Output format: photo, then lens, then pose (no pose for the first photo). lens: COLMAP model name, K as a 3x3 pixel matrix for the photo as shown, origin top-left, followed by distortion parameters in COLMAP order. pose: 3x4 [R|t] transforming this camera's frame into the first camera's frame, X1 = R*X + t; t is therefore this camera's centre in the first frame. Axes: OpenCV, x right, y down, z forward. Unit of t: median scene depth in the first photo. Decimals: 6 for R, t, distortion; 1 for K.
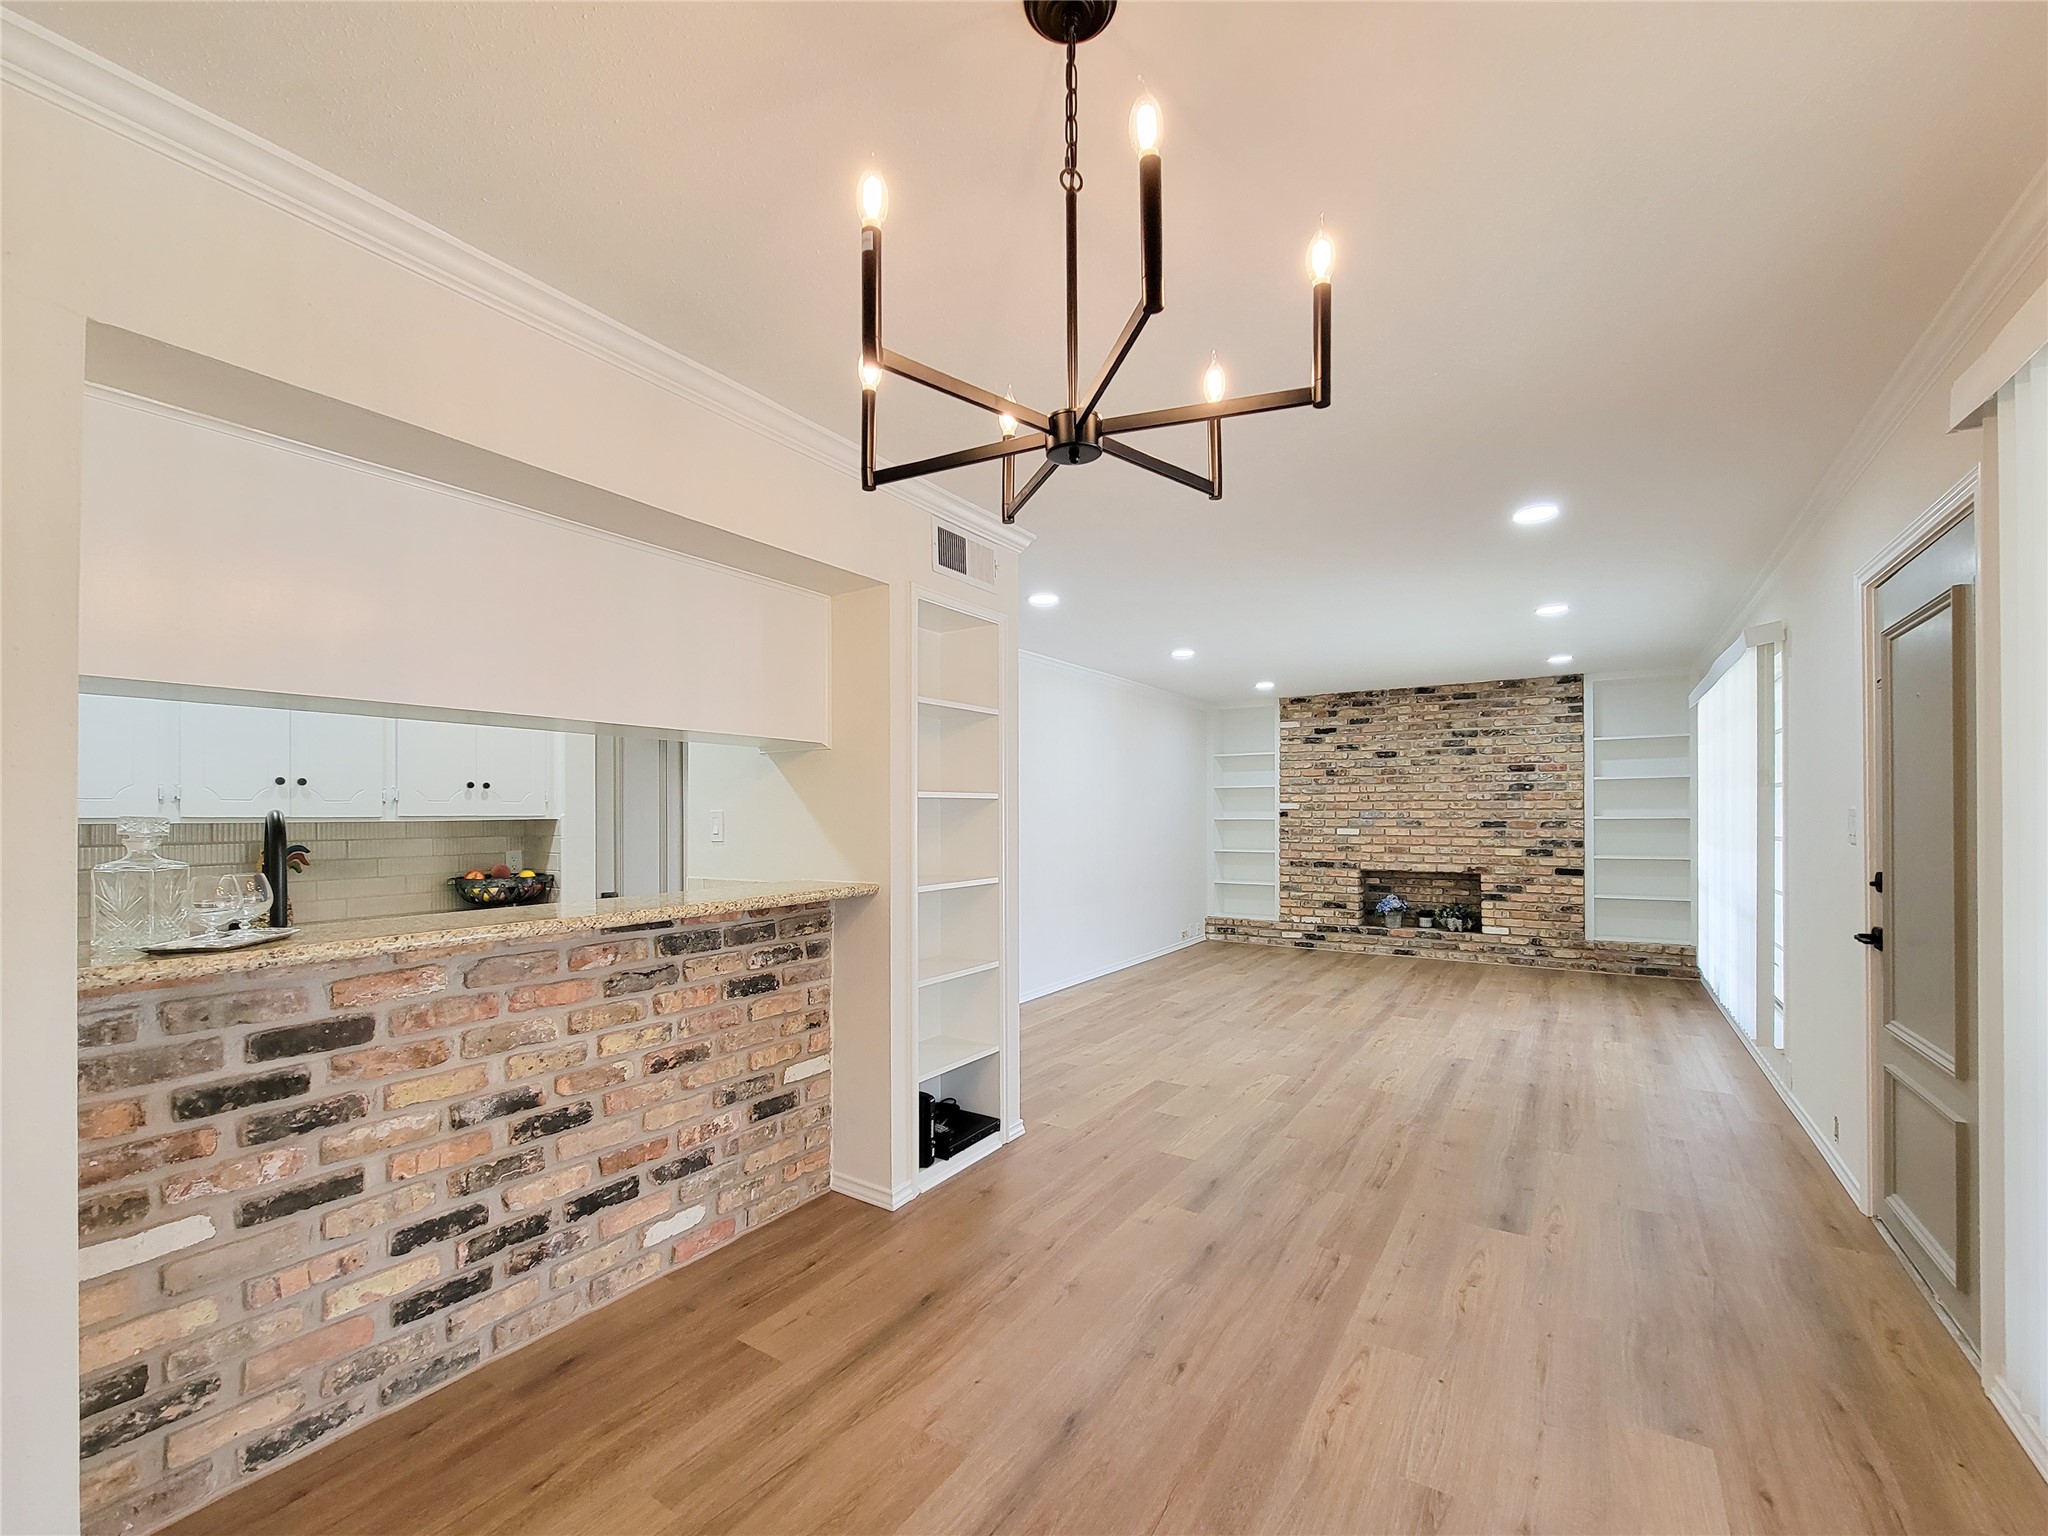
lens RADIAL K [[840.8, 0, 1030.6], [0, 840.8, 812.4], [0, 0, 1]] dist [0.003691, -0.003127]
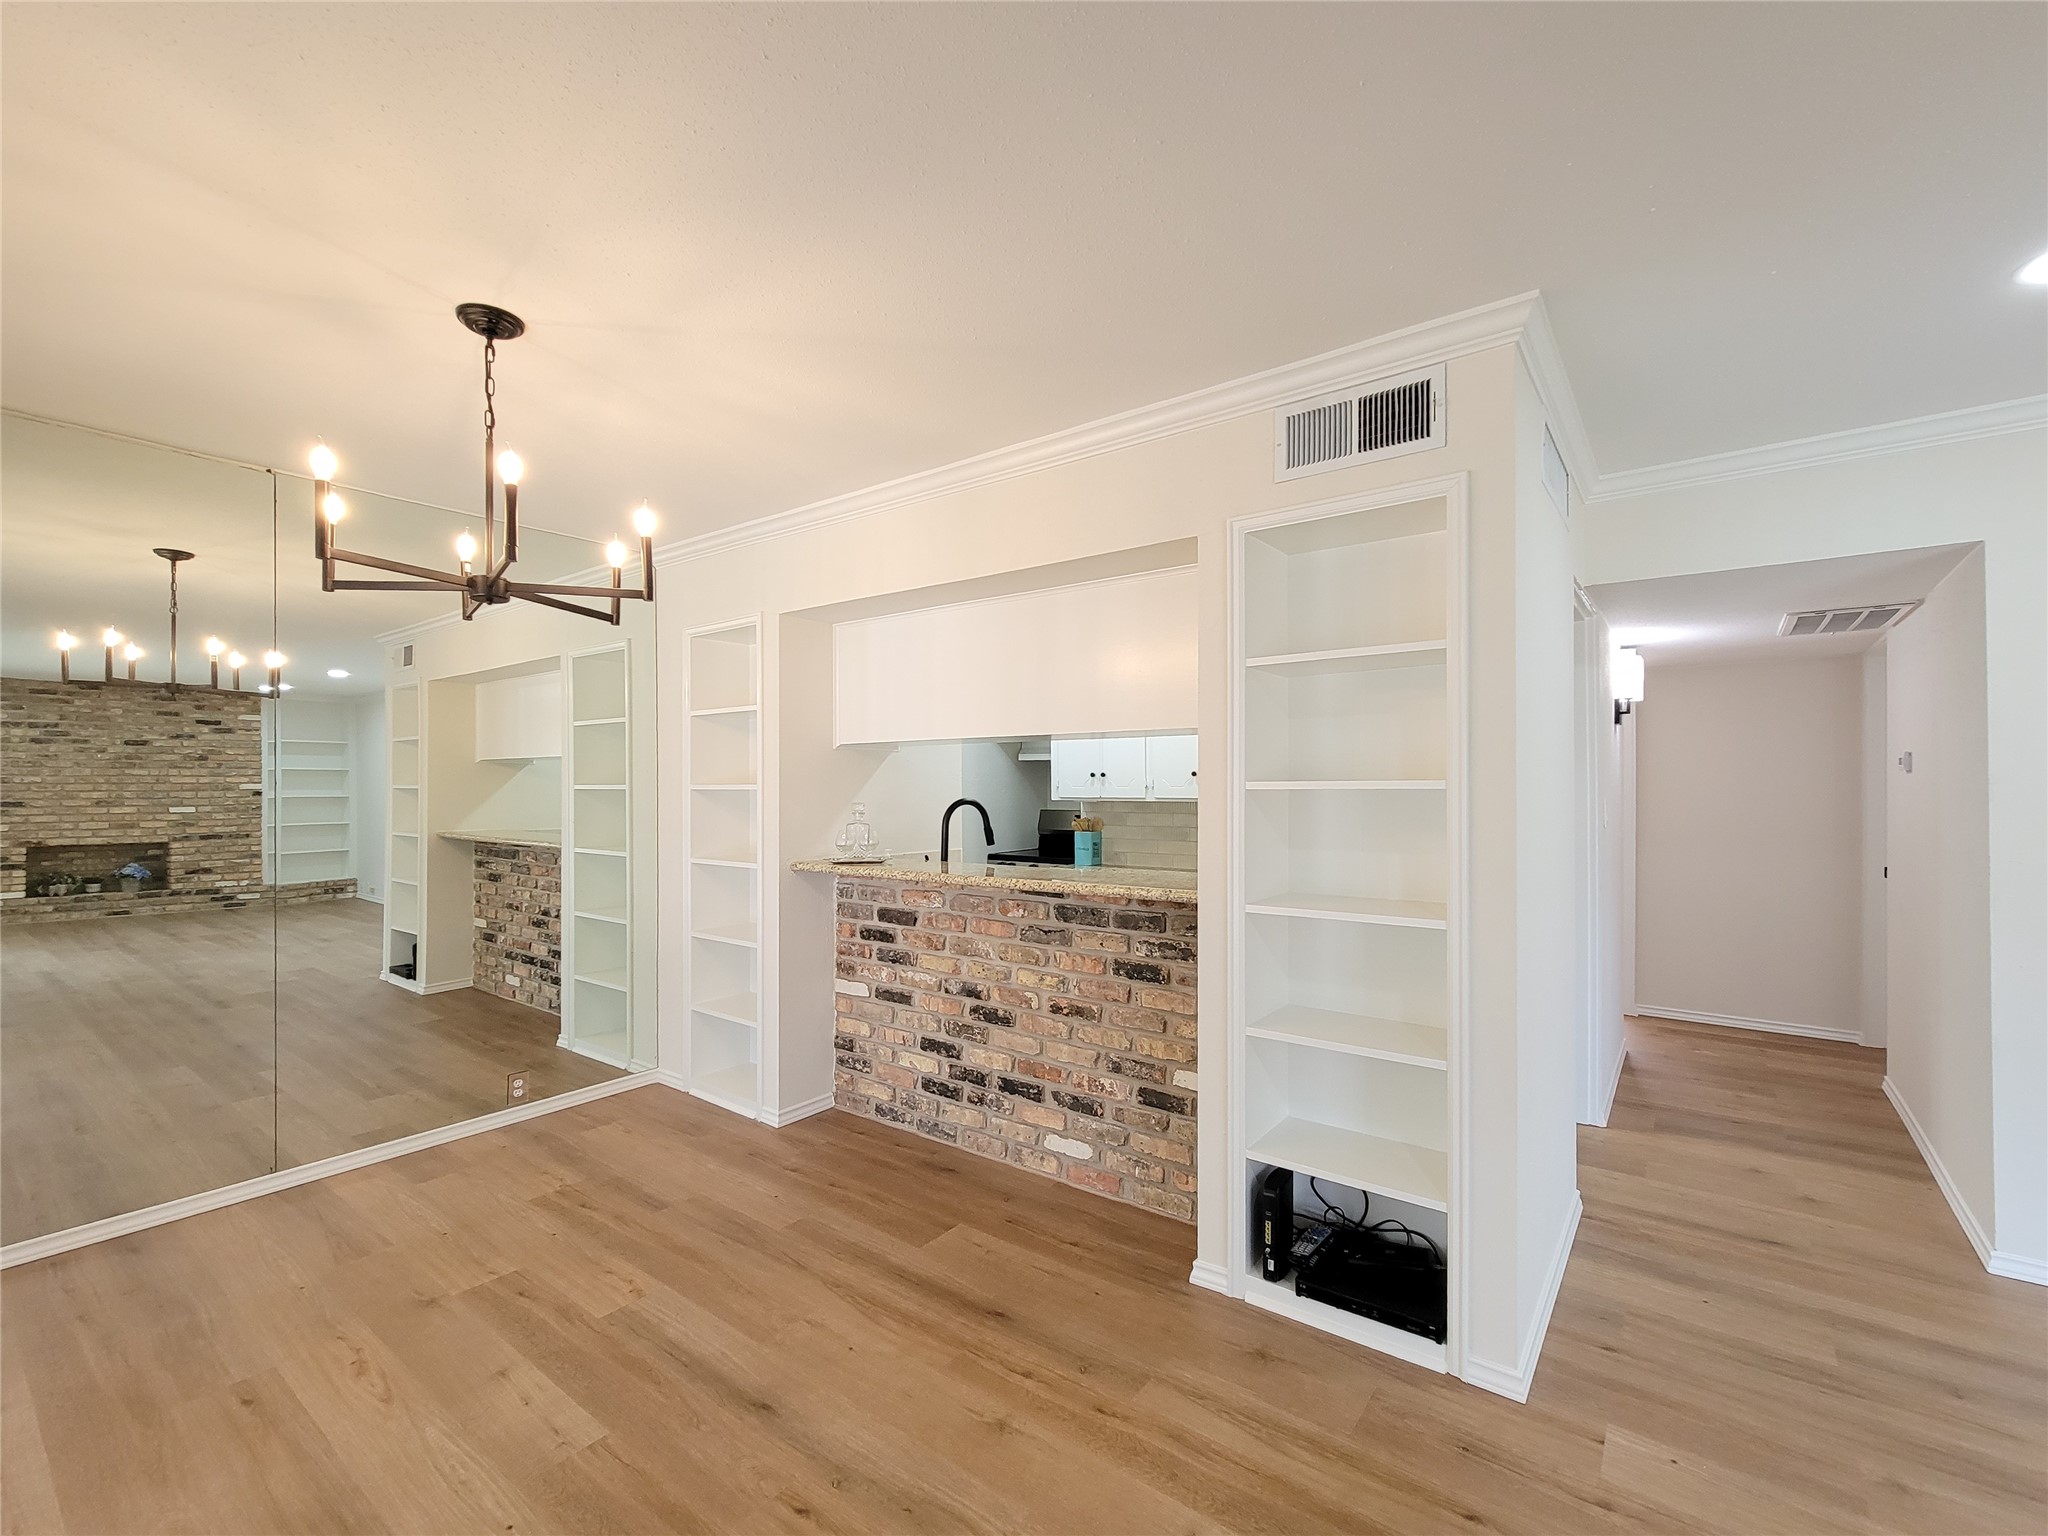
lens RADIAL K [[840.8, 0, 1031.4], [0, 840.8, 776.6], [0, 0, 1]] dist [0.003691, -0.003127]
pose [[-0.044904, -0.001655, -0.998990, 0.864034], [0.009824, 0.999950, -0.002098, -0.040924], [0.998943, -0.009909, -0.044885, 1.112393]]
